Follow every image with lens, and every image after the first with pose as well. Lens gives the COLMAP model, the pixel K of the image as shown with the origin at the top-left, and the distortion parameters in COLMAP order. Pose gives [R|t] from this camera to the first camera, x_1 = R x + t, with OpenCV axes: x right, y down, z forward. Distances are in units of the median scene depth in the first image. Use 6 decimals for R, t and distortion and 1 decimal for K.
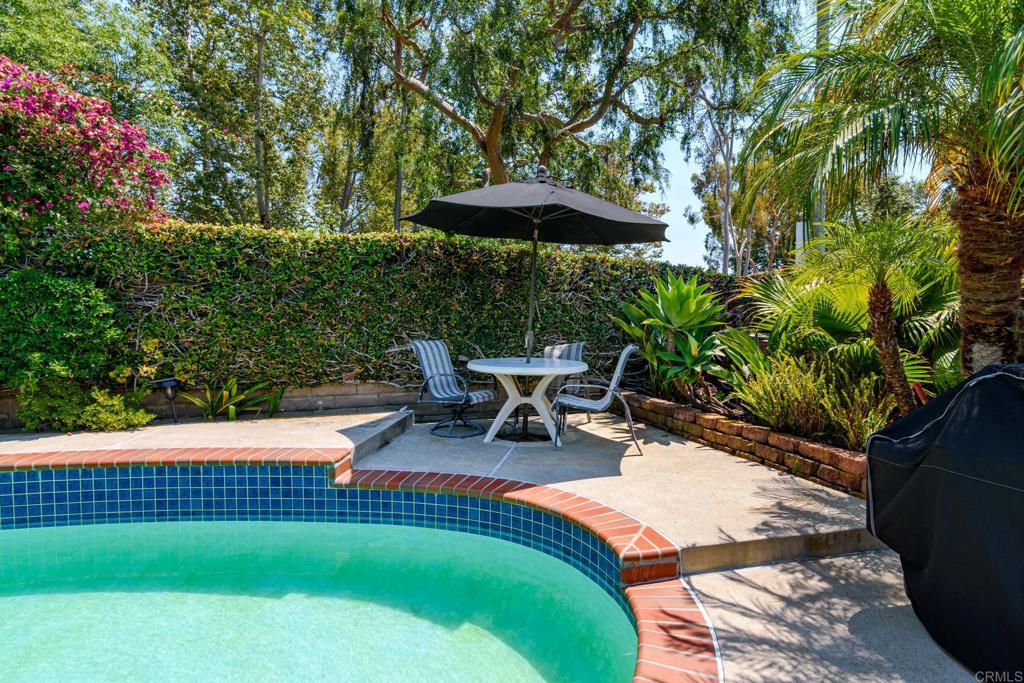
lens RADIAL K [[500.1, 0, 511.2], [0, 500.1, 335.5], [0, 0, 1]] dist [0.002176, 0.001015]
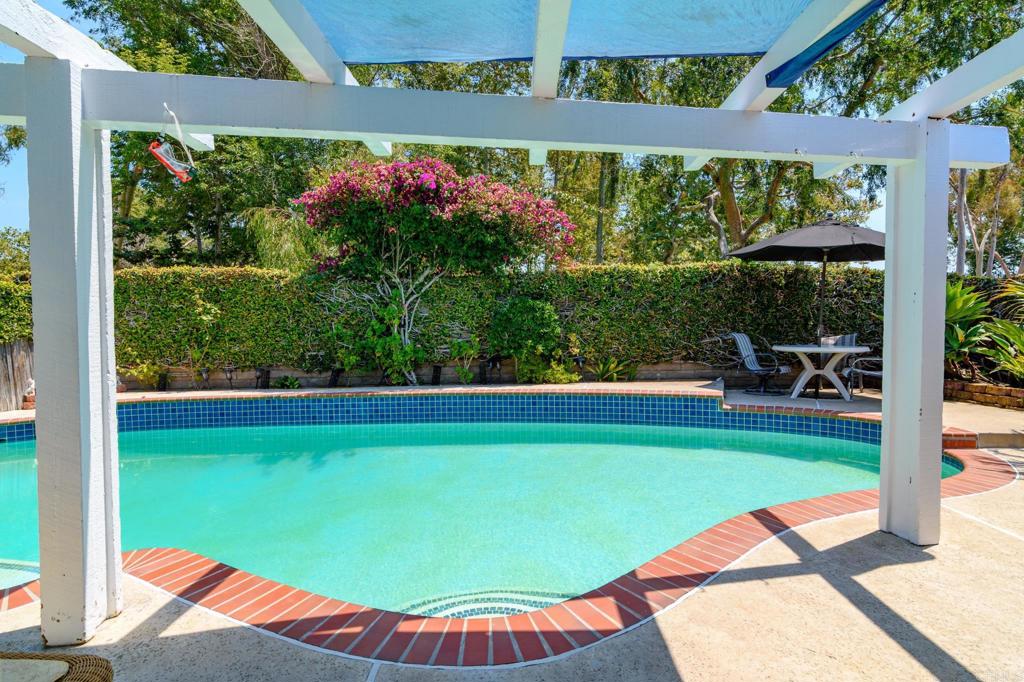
lens RADIAL K [[484.0, 0, 512.0], [0, 484.0, 341.0], [0, 0, 1]] dist [0.001118, -0.000157]
pose [[0.943771, -0.010081, -0.330447, -0.336999], [0.006283, 0.999901, -0.012559, 0.049088], [0.330541, 0.009777, 0.943741, -0.613912]]
